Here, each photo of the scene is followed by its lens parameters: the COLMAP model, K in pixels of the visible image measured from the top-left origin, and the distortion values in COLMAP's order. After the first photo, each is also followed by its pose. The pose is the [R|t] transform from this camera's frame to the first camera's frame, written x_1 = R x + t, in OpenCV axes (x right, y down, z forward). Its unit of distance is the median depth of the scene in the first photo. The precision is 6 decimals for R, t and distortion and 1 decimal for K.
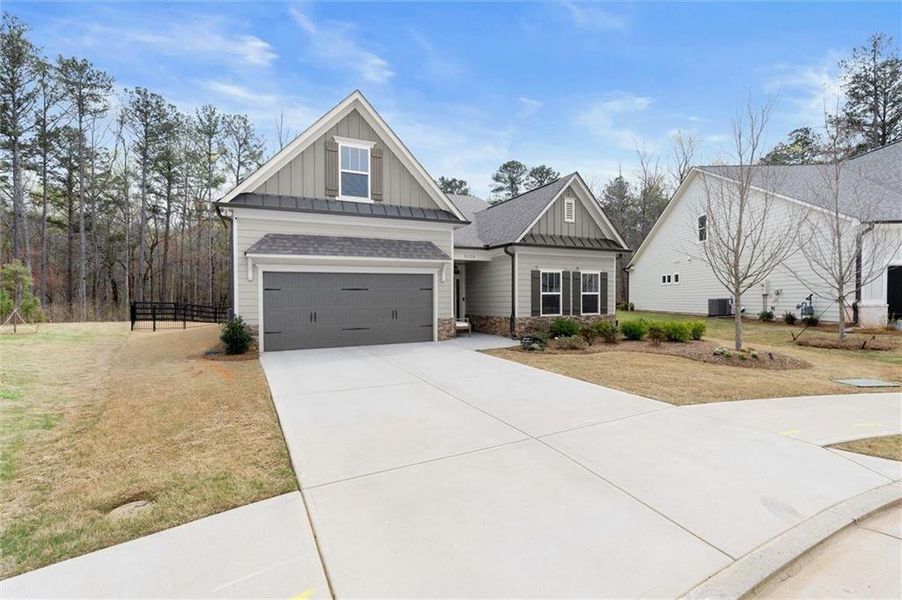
lens RADIAL K [[405.6, 0, 466.0], [0, 405.6, 300.2], [0, 0, 1]] dist [-0.010486, 0.001275]
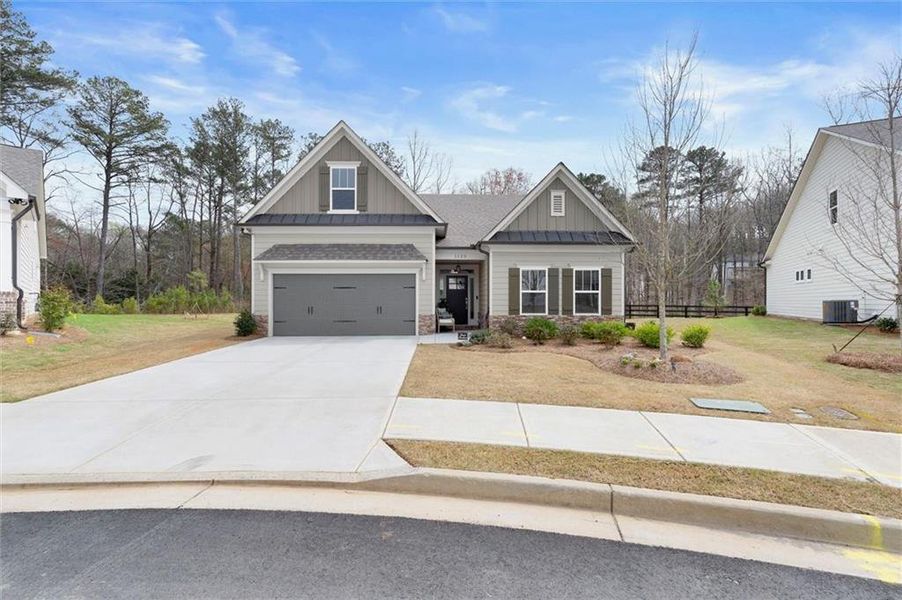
lens RADIAL K [[405.6, 0, 459.7], [0, 405.6, 298.7], [0, 0, 1]] dist [-0.010486, 0.001275]
pose [[0.913093, 0.006352, -0.407701, 0.456040], [-0.009485, 0.999939, -0.005663, 0.007615], [0.407641, 0.009038, 0.913098, 0.052245]]
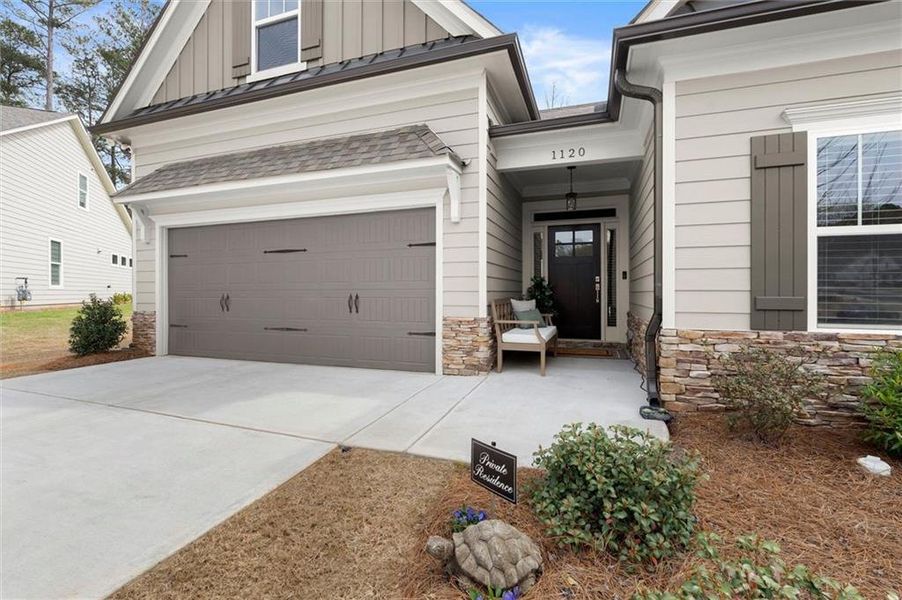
lens RADIAL K [[405.6, 0, 455.0], [0, 405.6, 291.8], [0, 0, 1]] dist [-0.010486, 0.001275]
pose [[0.695626, 0.007732, -0.718363, 0.212029], [-0.008209, 0.999962, 0.002813, 0.018335], [0.718358, 0.003941, 0.695663, 0.710978]]
